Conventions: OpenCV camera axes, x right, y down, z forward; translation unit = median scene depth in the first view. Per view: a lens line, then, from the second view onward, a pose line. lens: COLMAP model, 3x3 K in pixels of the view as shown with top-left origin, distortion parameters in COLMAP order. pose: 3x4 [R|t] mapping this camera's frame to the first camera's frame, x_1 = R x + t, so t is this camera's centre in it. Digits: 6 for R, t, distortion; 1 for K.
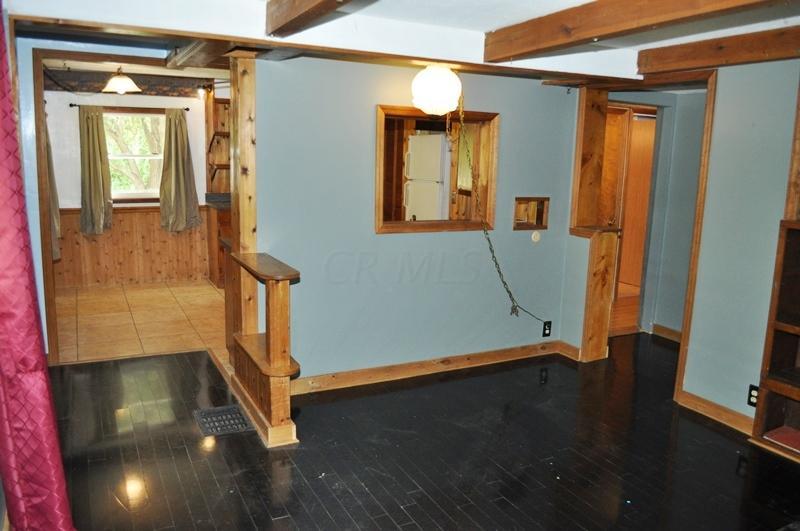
lens RADIAL K [[621.5, 0, 399.0], [0, 621.5, 268.6], [0, 0, 1]] dist [-0.085863, 0.018997]
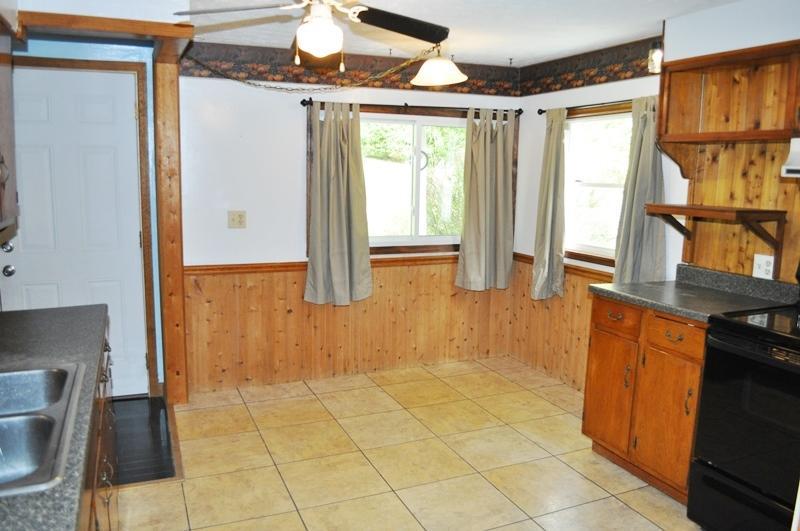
lens RADIAL K [[621.5, 0, 395.9], [0, 621.5, 263.8], [0, 0, 1]] dist [-0.085863, 0.018997]
pose [[-0.061950, 0.118482, -0.991022, 0.187550], [-0.200369, 0.971238, 0.128642, -0.146465], [0.977760, 0.206540, -0.036428, 0.837427]]
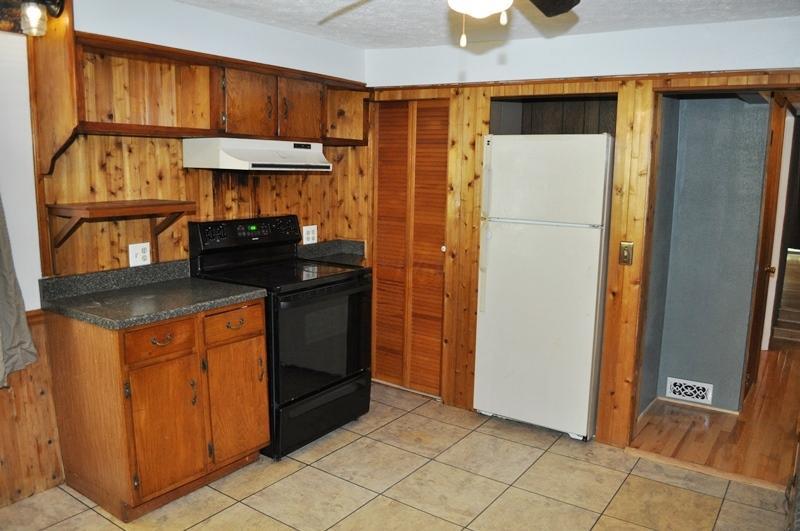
lens RADIAL K [[621.5, 0, 397.6], [0, 621.5, 270.4], [0, 0, 1]] dist [-0.085863, 0.018997]
pose [[0.880625, -0.092556, 0.464685, -0.307241], [0.094770, 0.995324, 0.018648, -0.119627], [-0.464239, 0.027616, 0.885279, 0.580462]]
